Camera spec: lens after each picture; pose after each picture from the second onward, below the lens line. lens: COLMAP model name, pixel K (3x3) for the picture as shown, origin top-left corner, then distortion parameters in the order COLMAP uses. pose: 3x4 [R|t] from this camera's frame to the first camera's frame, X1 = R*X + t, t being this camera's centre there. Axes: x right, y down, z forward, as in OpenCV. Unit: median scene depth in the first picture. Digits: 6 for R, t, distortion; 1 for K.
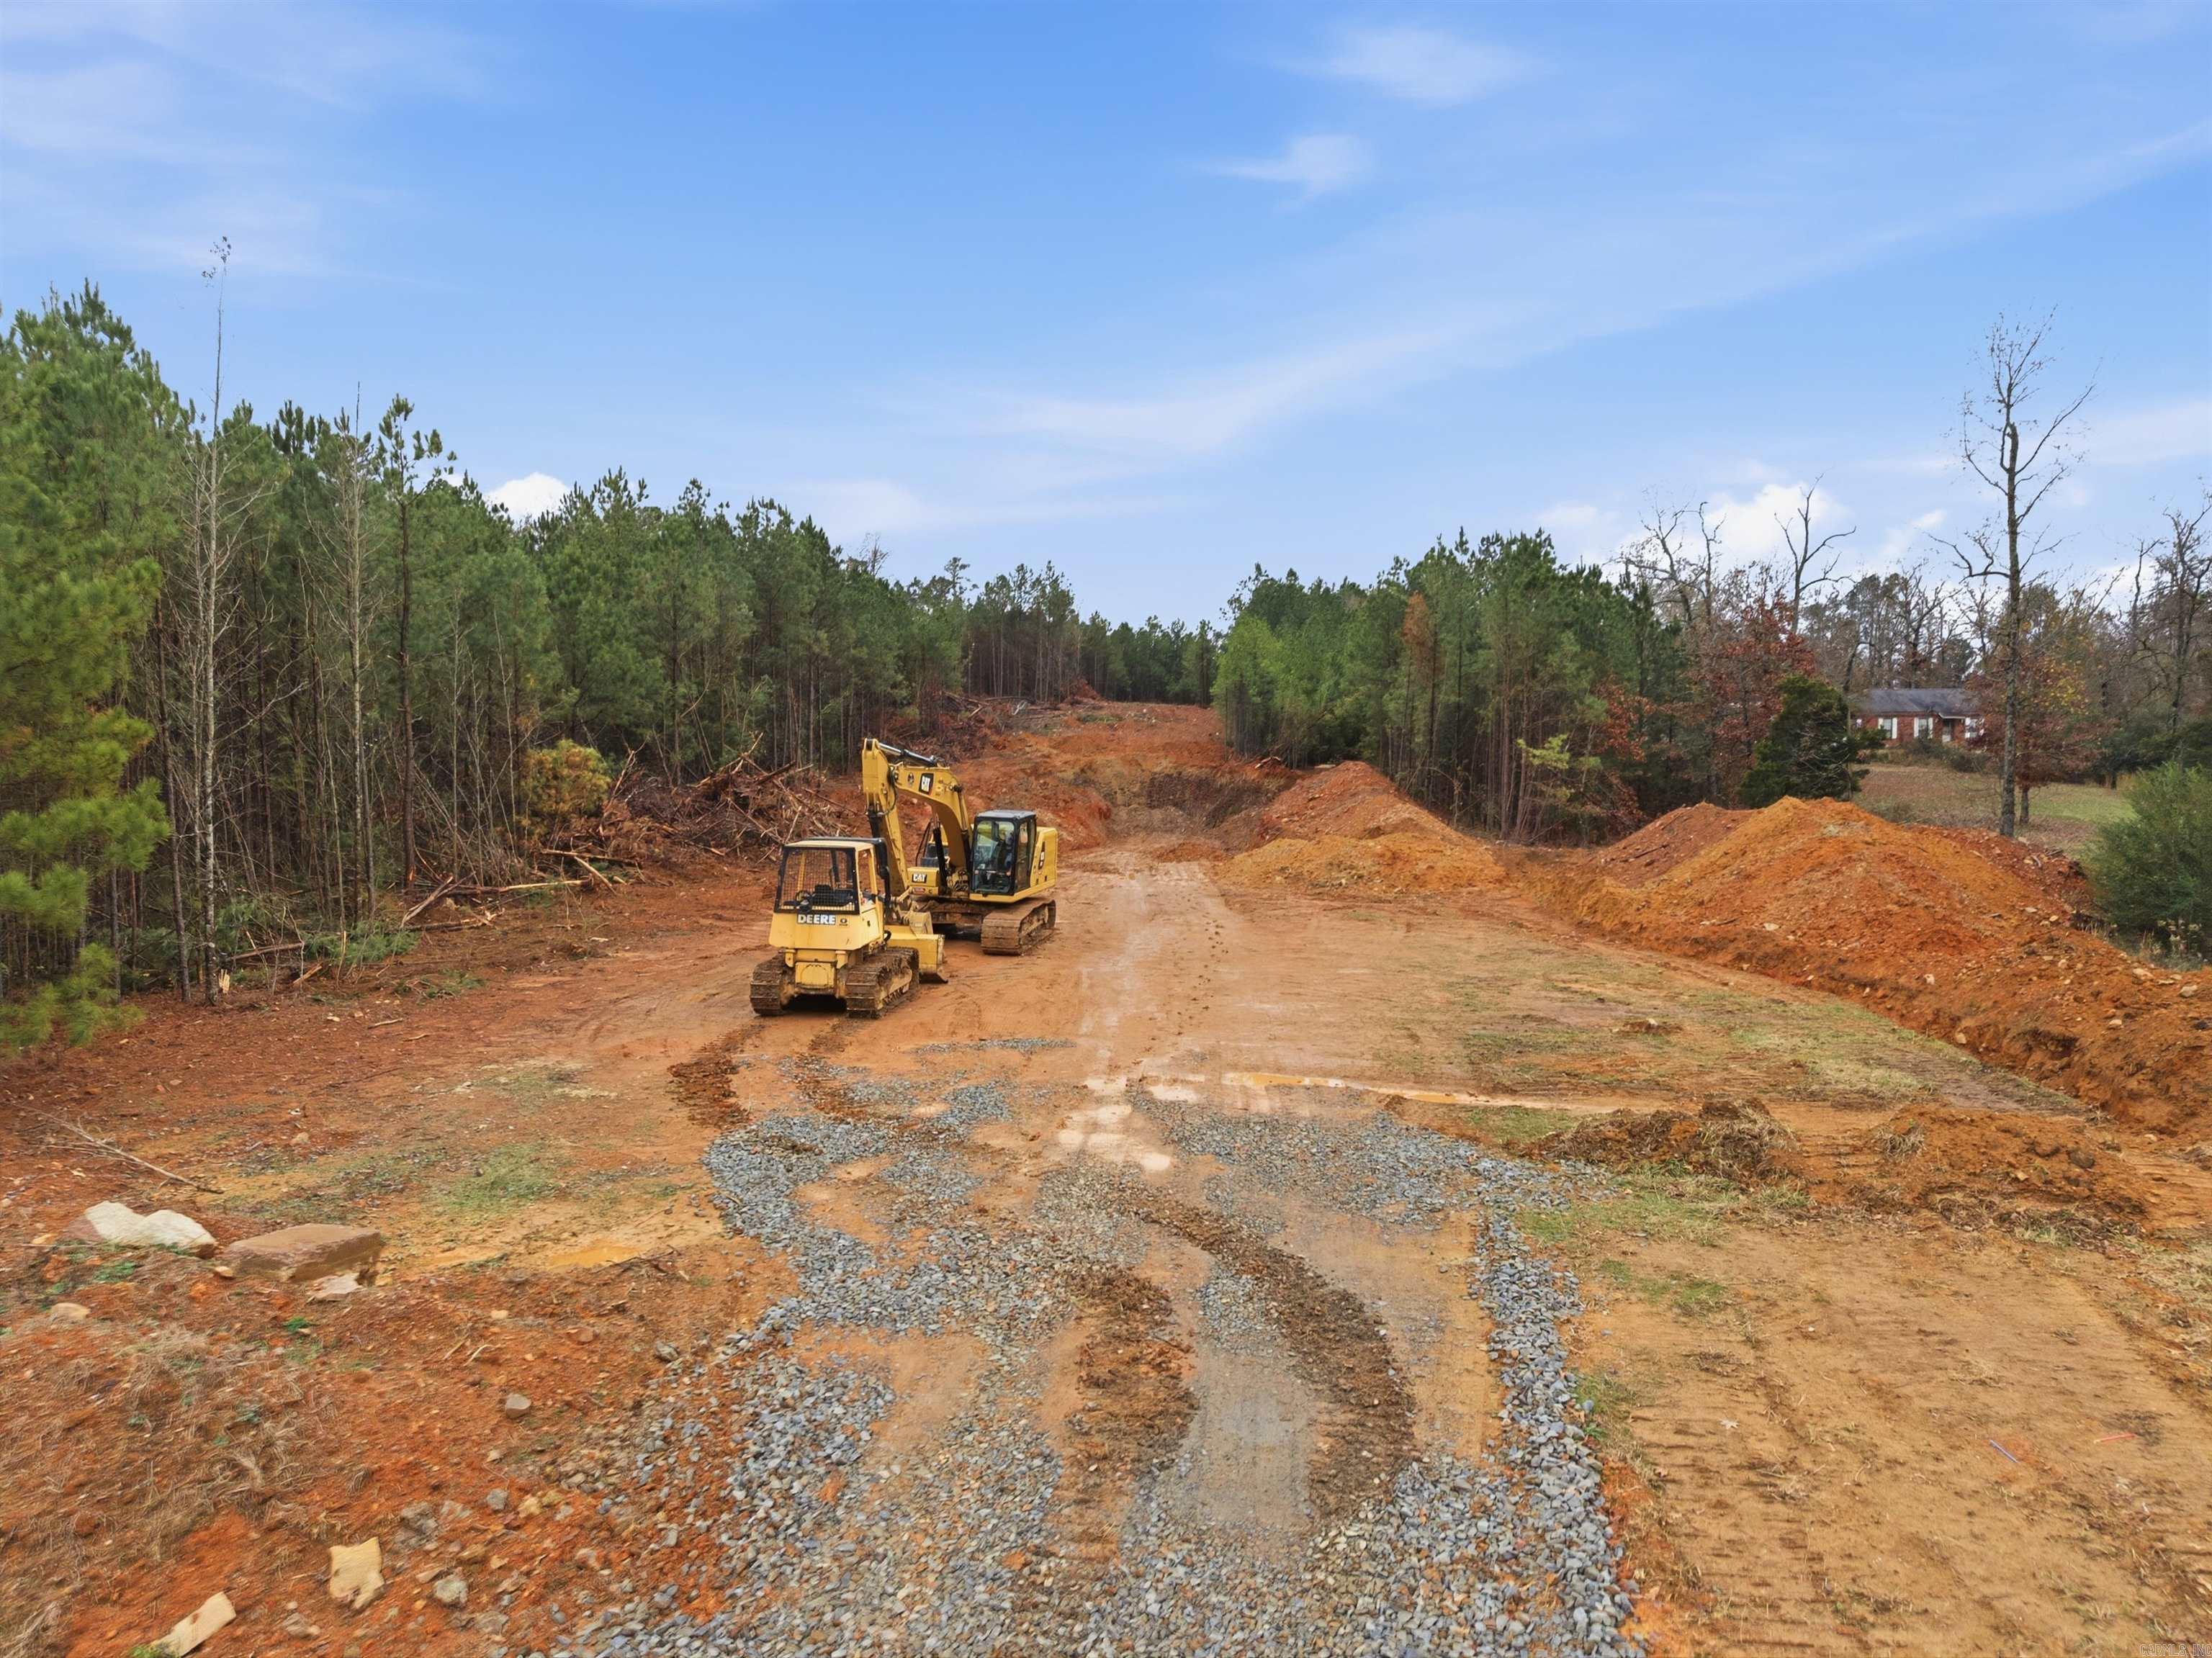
lens RADIAL K [[1471.3, 0, 1105.4], [0, 1471.3, 823.4], [0, 0, 1]] dist [0.033327, -0.035953]
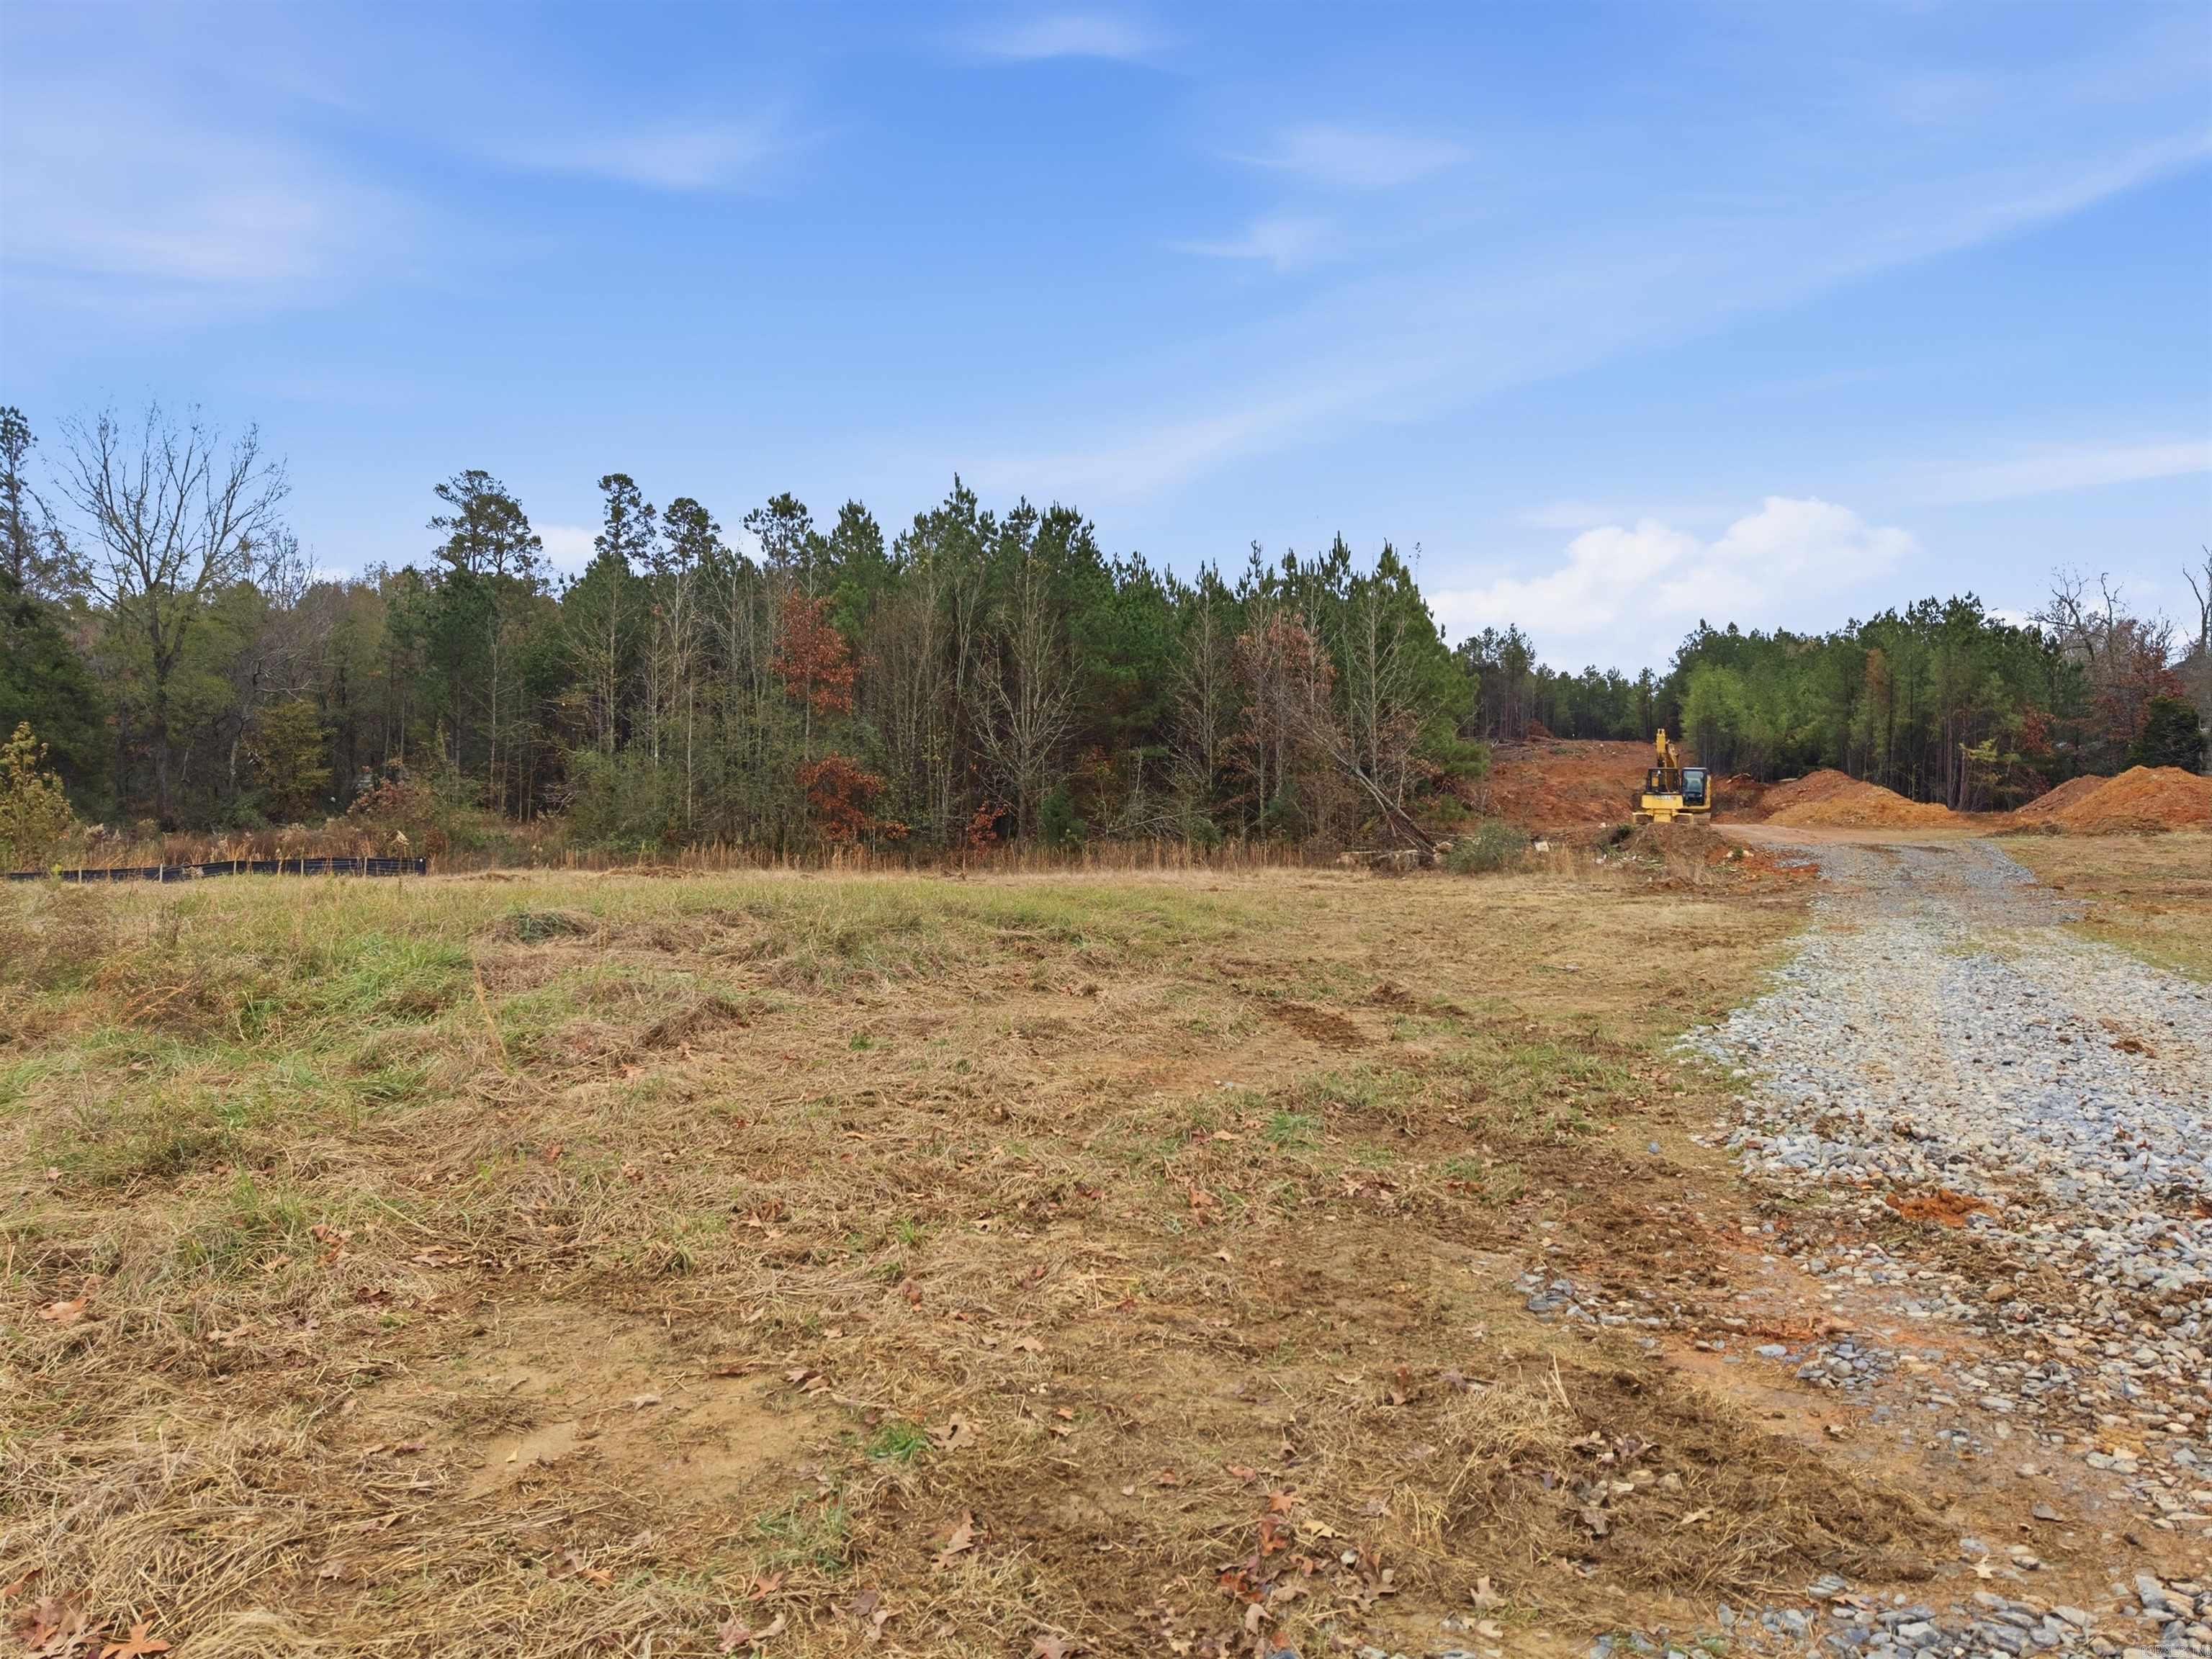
lens RADIAL K [[1471.5, 0, 1105.4], [0, 1471.5, 823.9], [0, 0, 1]] dist [0.033327, -0.035953]
pose [[0.971135, -0.006509, -0.238442, -0.158405], [-0.002044, 0.999364, -0.035605, 0.061245], [0.238522, 0.035065, 0.970504, -0.516883]]
